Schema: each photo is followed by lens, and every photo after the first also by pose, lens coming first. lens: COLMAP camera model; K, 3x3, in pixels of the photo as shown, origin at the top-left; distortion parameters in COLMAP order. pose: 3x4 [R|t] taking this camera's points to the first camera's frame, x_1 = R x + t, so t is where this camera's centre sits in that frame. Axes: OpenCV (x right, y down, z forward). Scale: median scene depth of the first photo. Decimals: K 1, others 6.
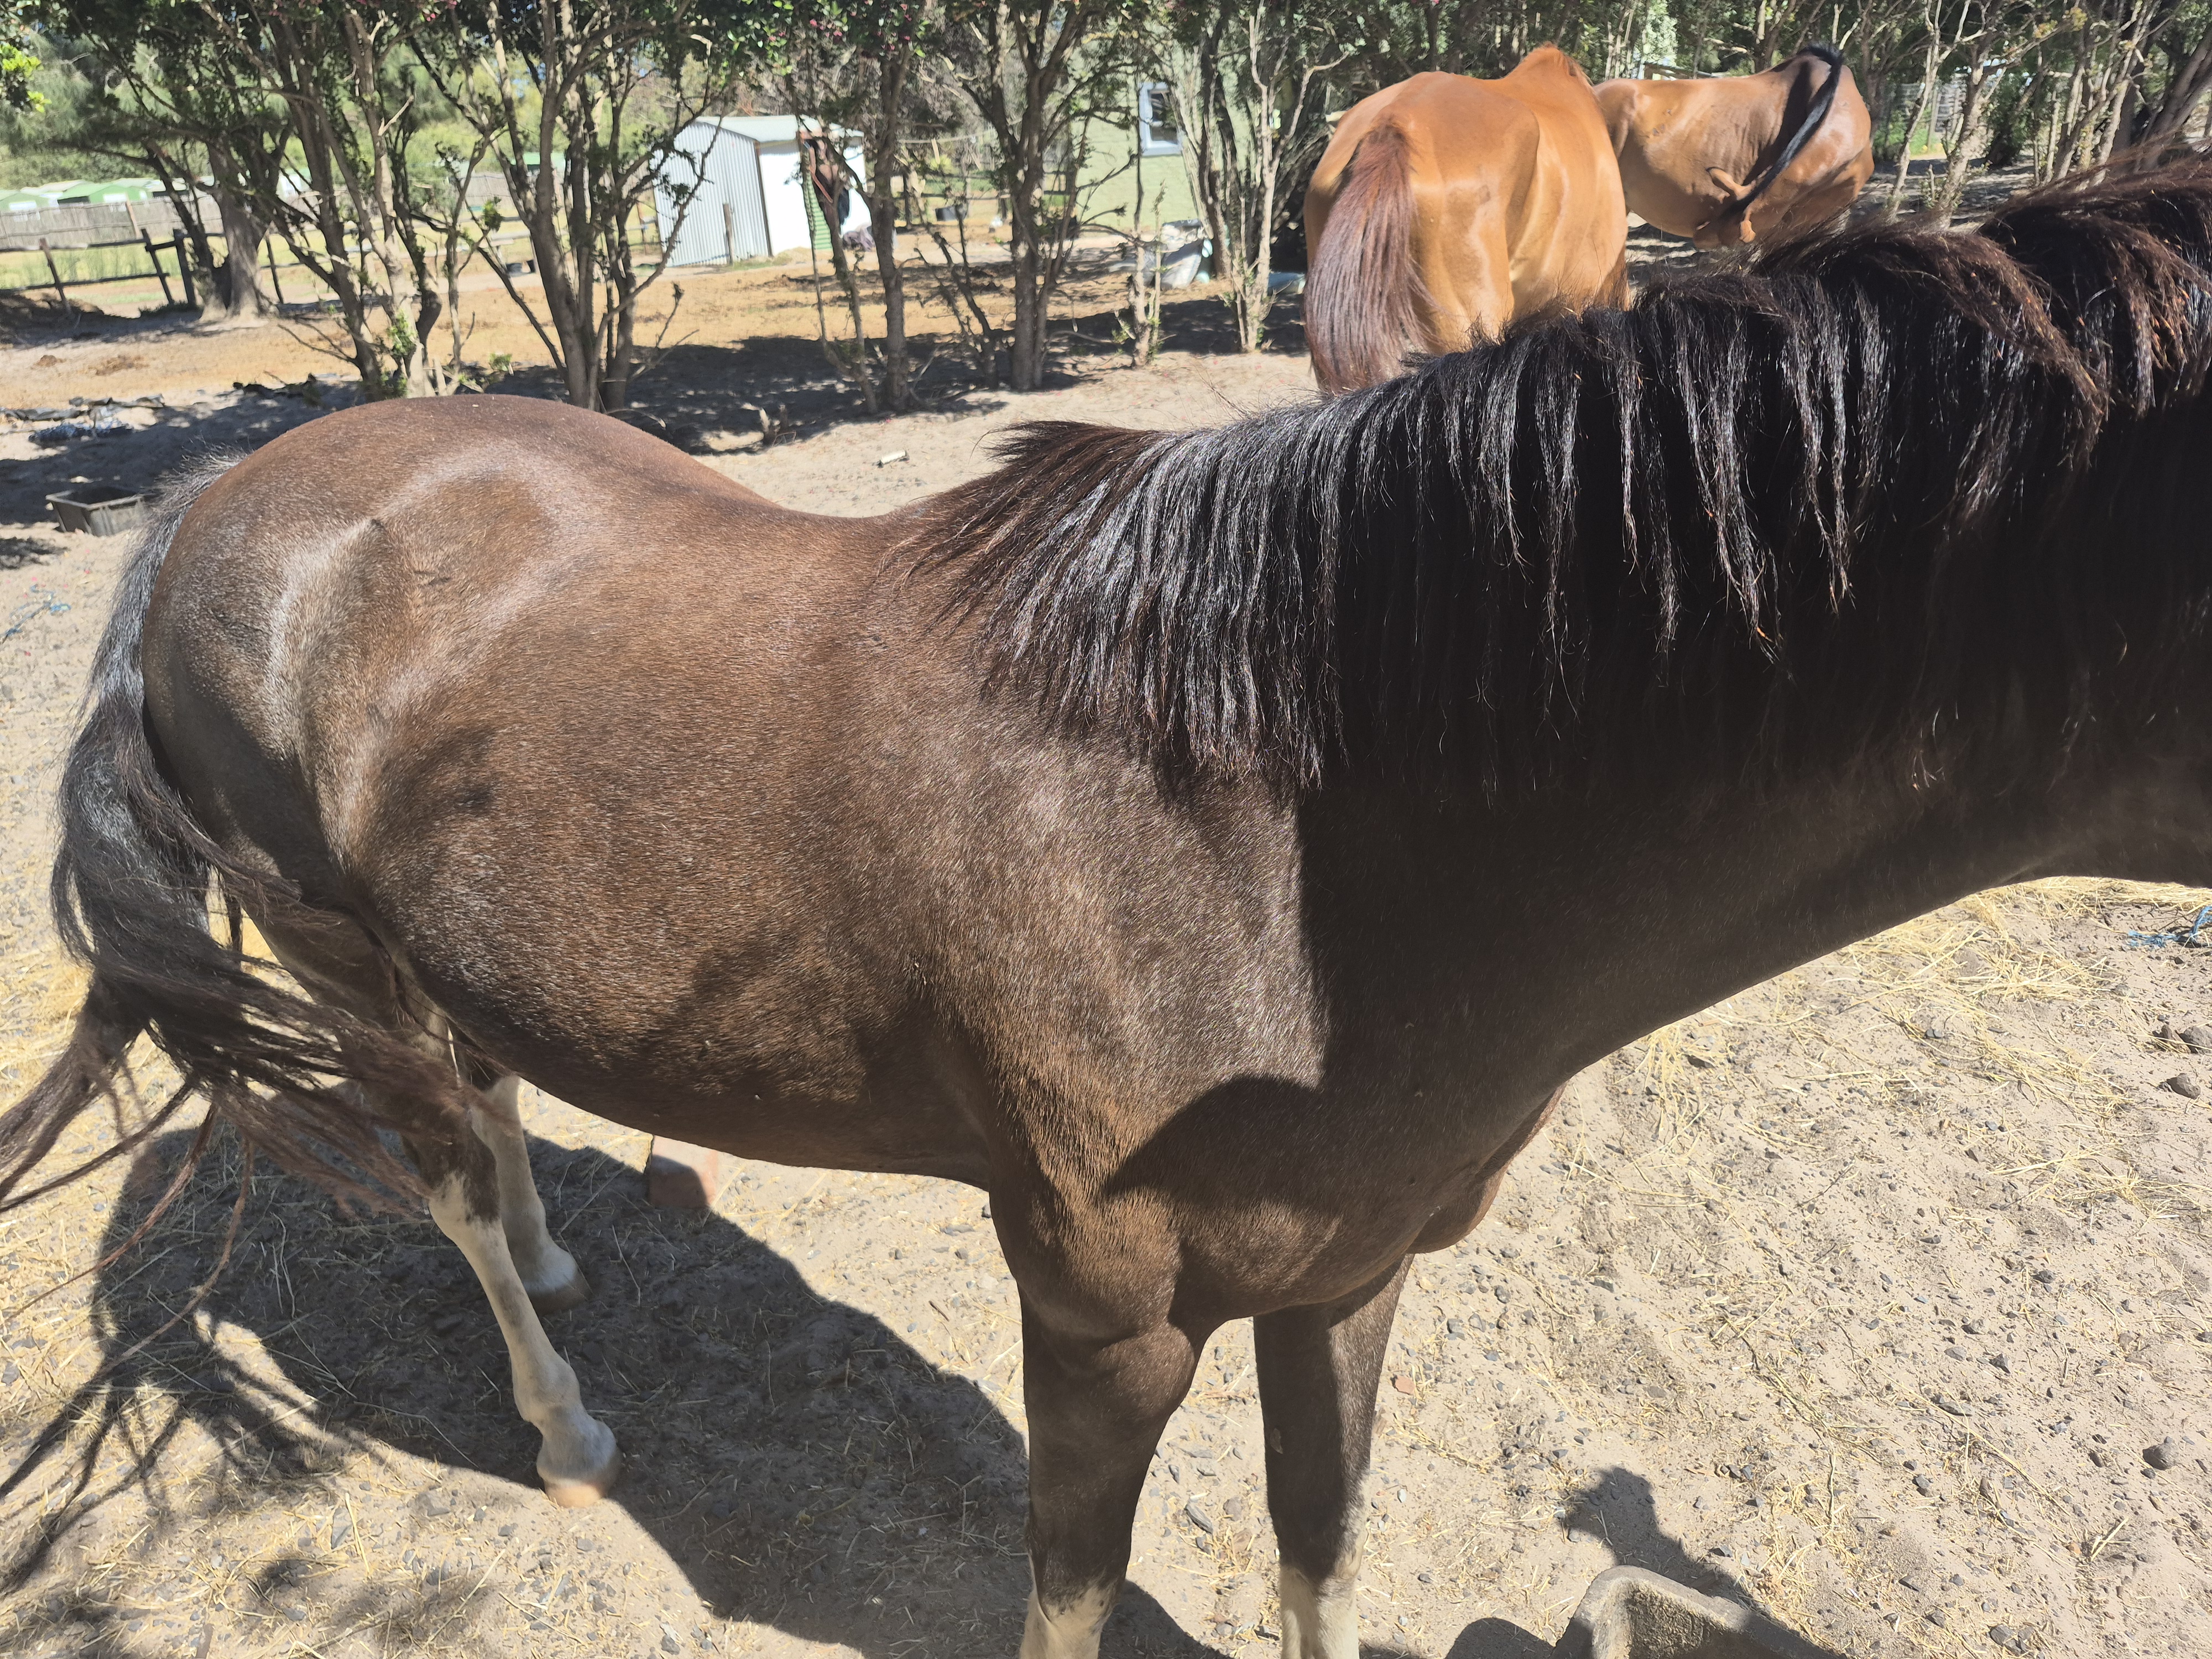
lens RADIAL K [[1672.8, 0, 1106.0], [0, 1672.8, 829.5], [0, 0, 1]] dist [0.006653, -0.001141]
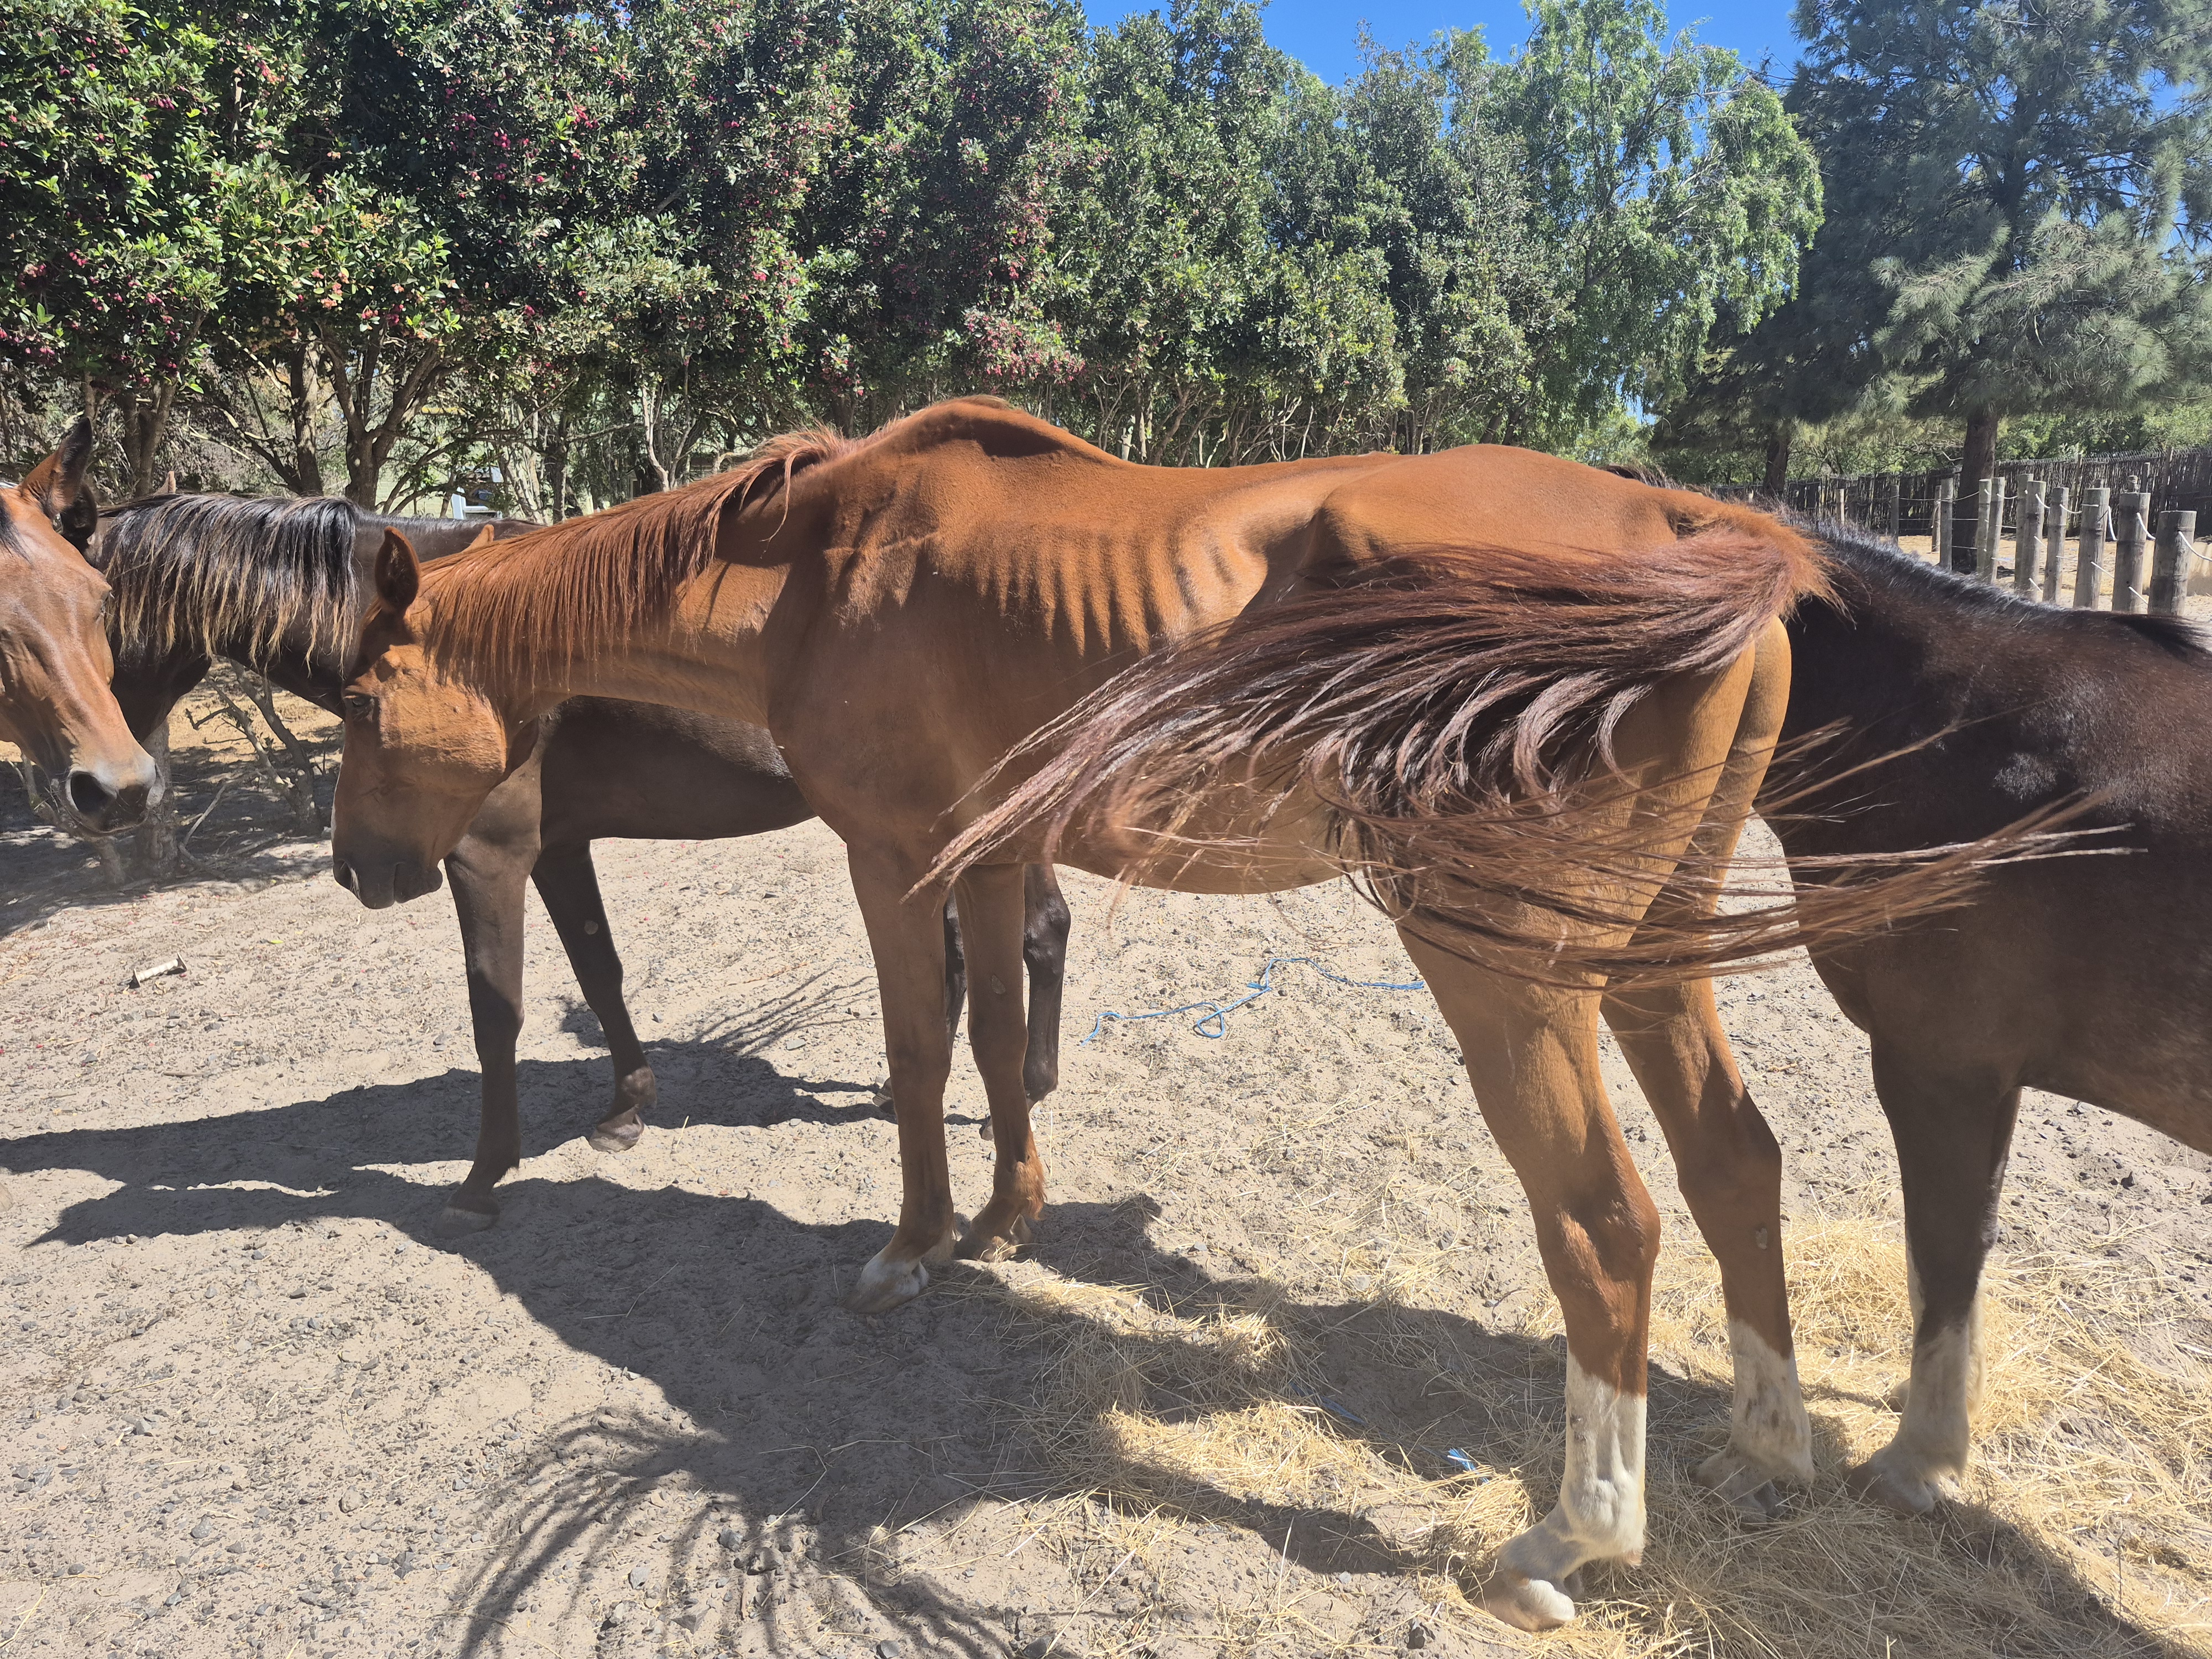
lens RADIAL K [[1502.3, 0, 1106.0], [0, 1502.3, 829.5], [0, 0, 1]] dist [0.026275, -0.034046]
pose [[0.901031, -0.042549, 0.431662, -0.037881], [0.124589, 0.978628, -0.163600, -0.110306], [-0.415476, 0.201189, 0.887076, 0.260710]]
